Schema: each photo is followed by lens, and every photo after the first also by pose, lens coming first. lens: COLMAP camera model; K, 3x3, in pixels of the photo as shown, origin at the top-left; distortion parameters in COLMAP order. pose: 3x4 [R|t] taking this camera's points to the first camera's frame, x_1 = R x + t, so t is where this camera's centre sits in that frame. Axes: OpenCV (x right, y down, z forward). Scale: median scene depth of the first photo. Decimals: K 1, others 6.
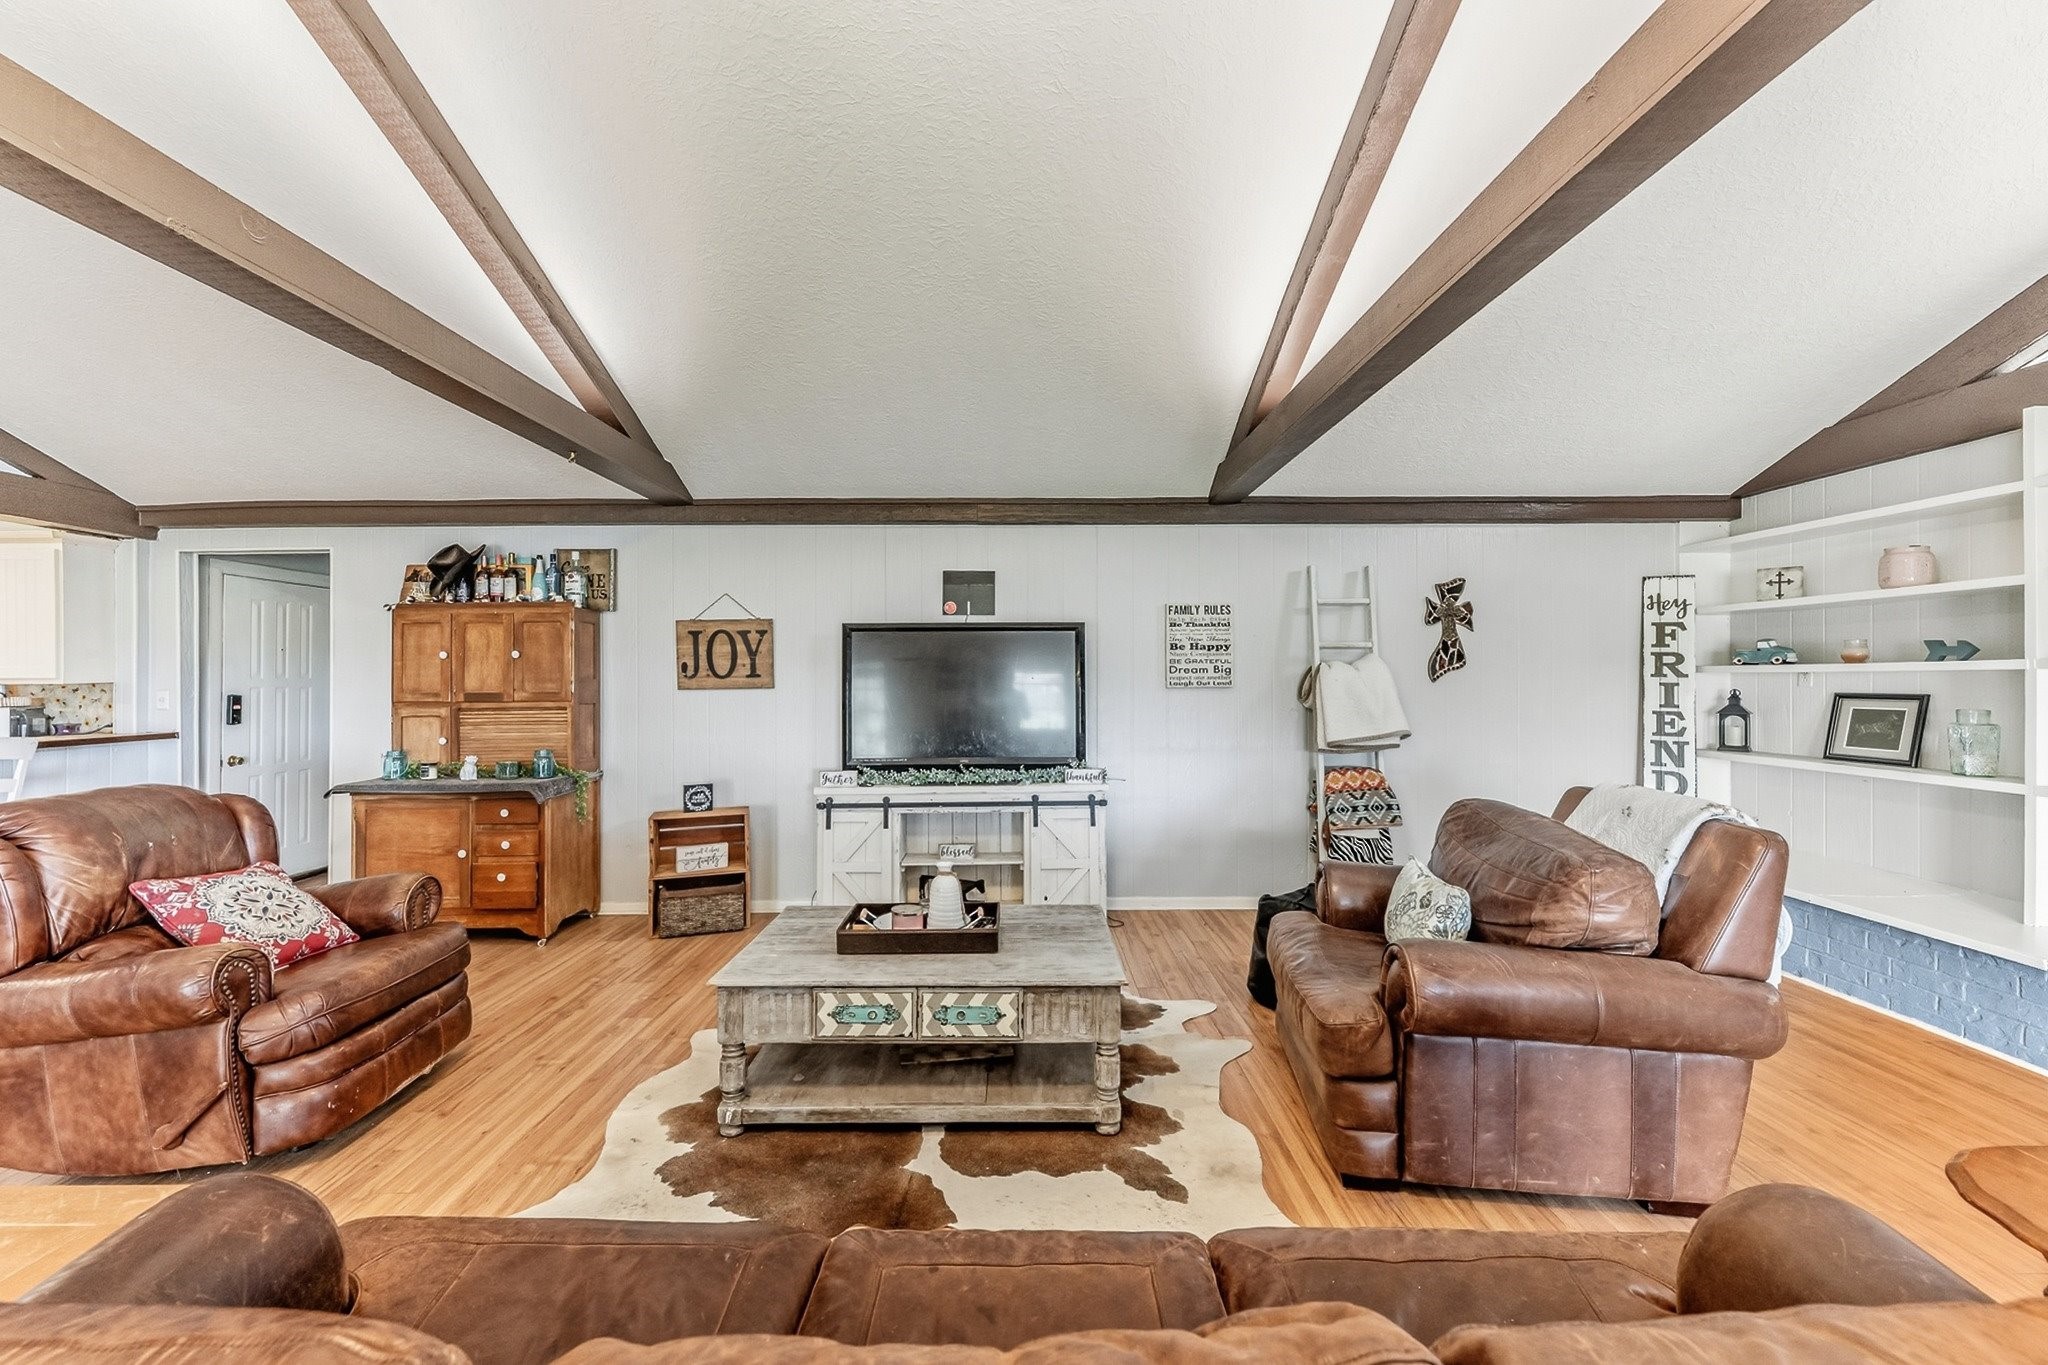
lens RADIAL K [[822.4, 0, 1022.7], [0, 822.4, 675.0], [0, 0, 1]] dist [0.000513, -0.000069]
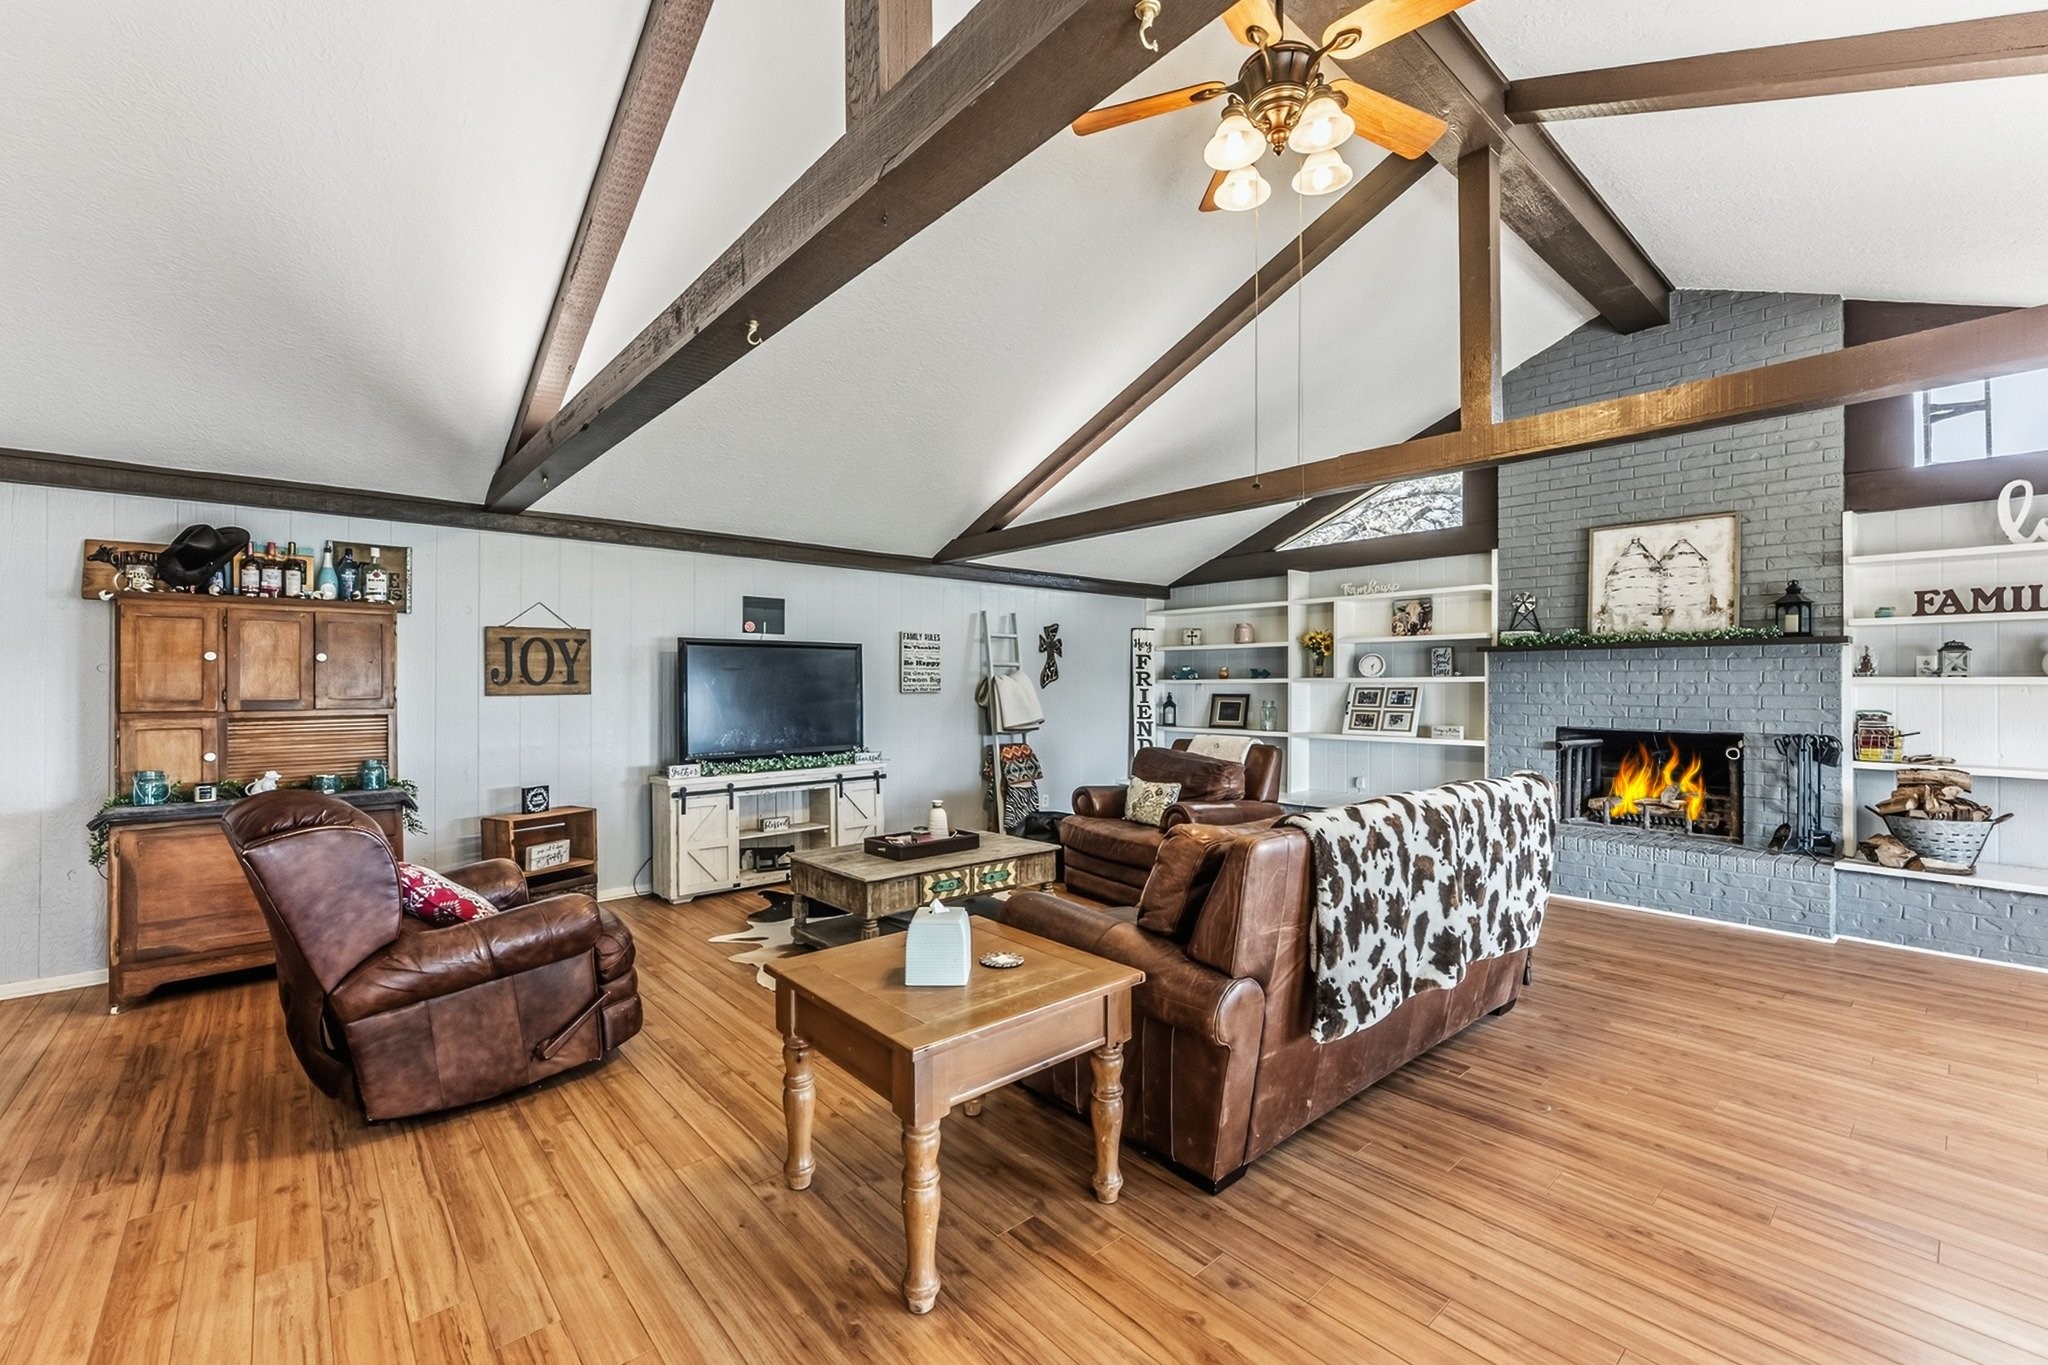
lens RADIAL K [[848.5, 0, 1020.5], [0, 848.5, 684.1], [0, 0, 1]] dist [-0.001562, -0.000161]
pose [[0.752652, 0.003777, 0.658408, -0.638409], [-0.004225, 0.999991, -0.000906, 0.001855], [-0.658405, -0.002100, 0.752661, -0.209159]]
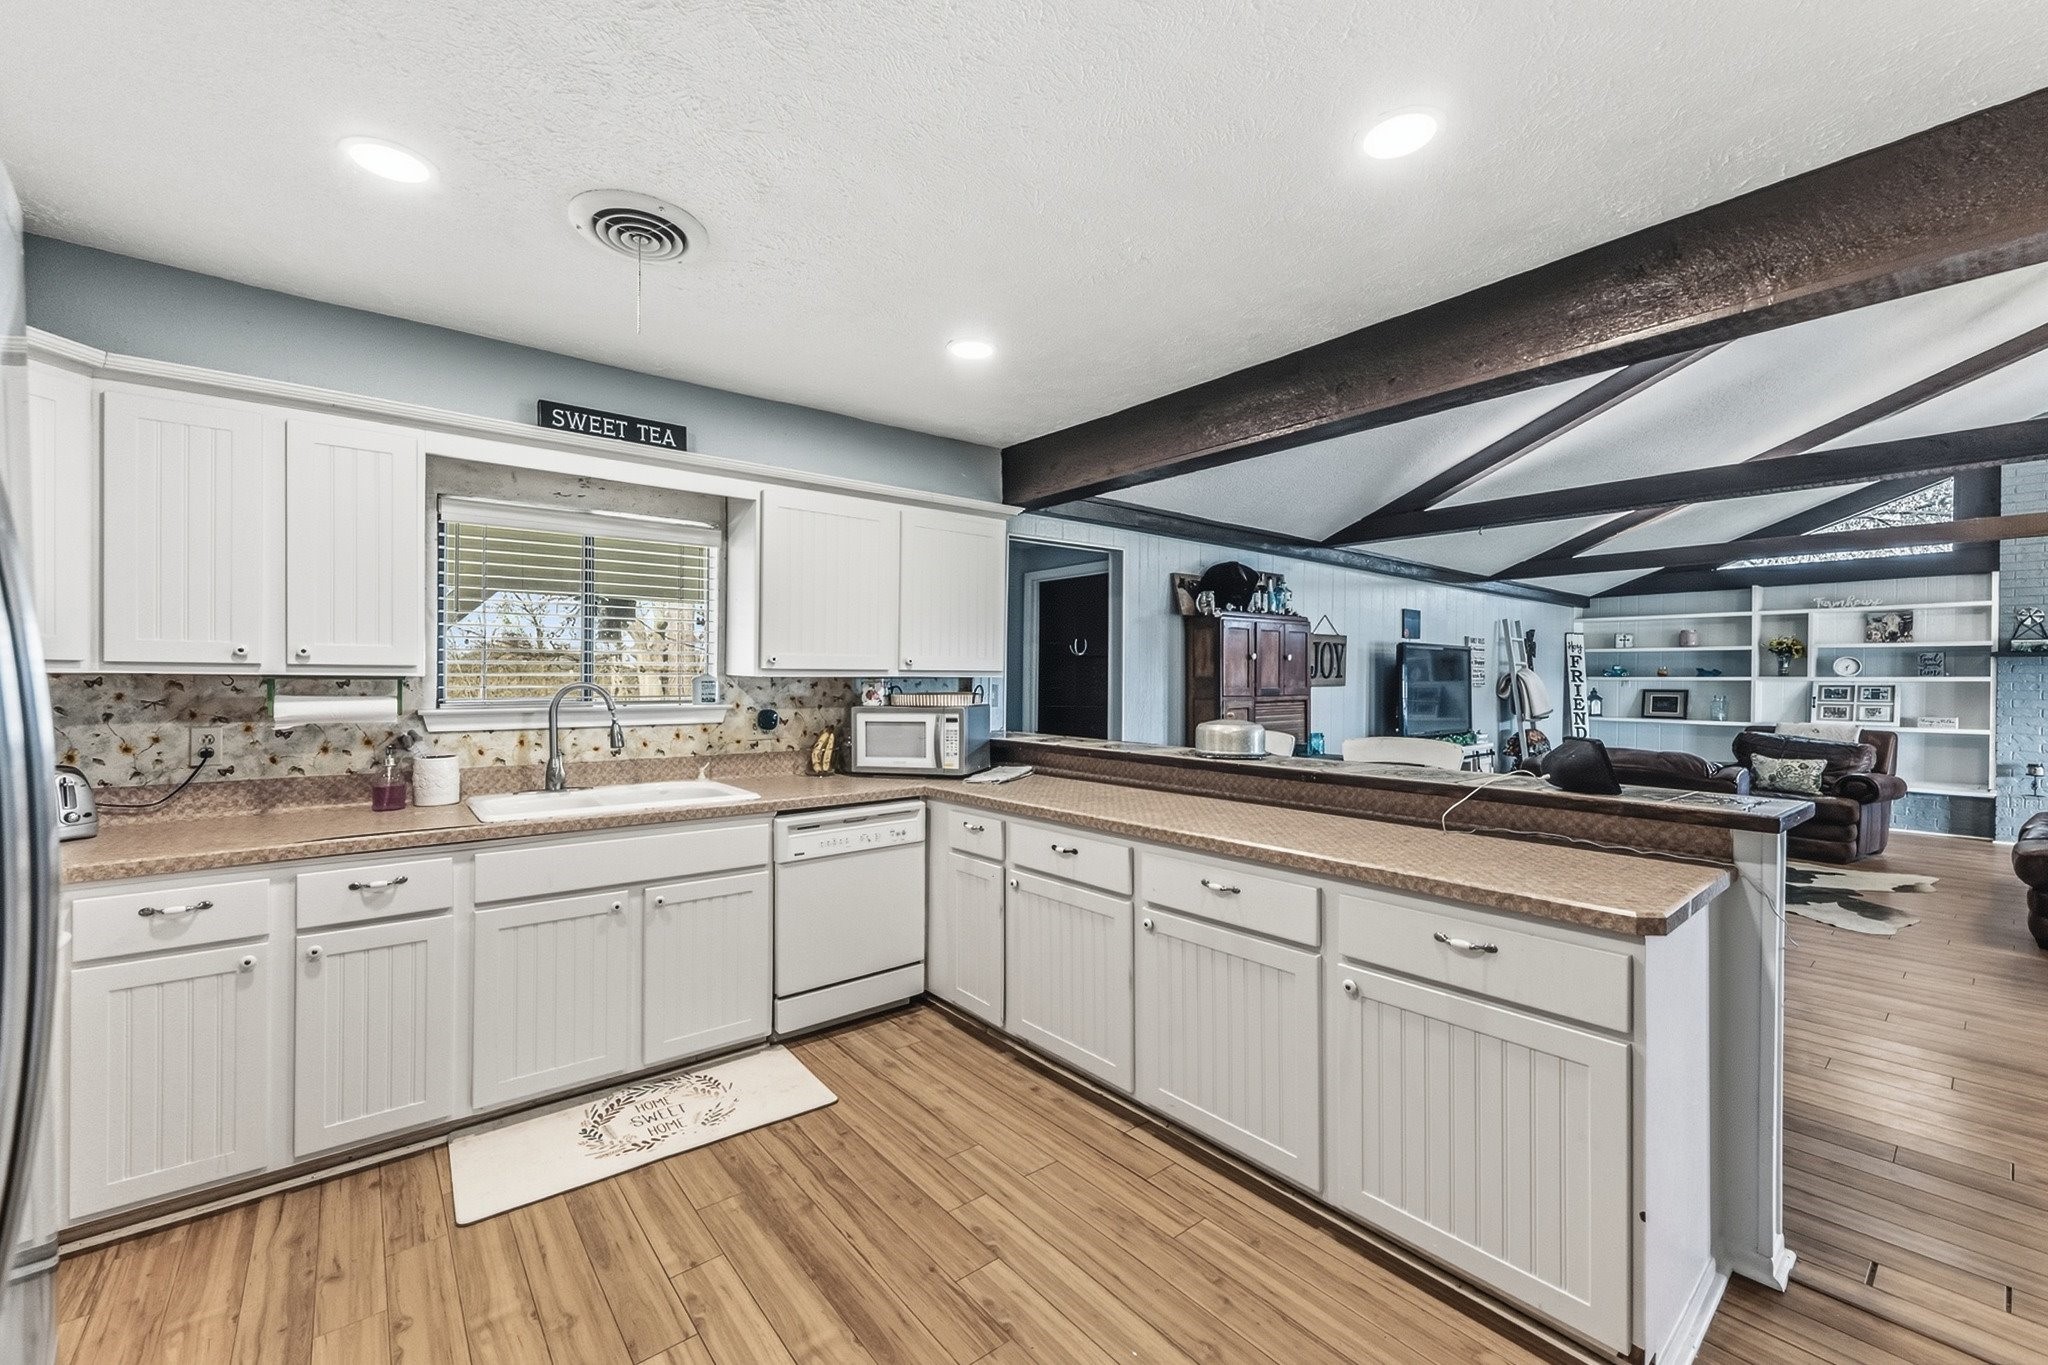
lens RADIAL K [[822.4, 0, 1012.0], [0, 822.4, 682.5], [0, 0, 1]] dist [0.000513, -0.000069]
pose [[0.775624, 0.005704, 0.631169, -1.690294], [-0.012449, 0.999903, 0.006262, 0.009642], [-0.631072, -0.012714, 0.775620, 0.294013]]
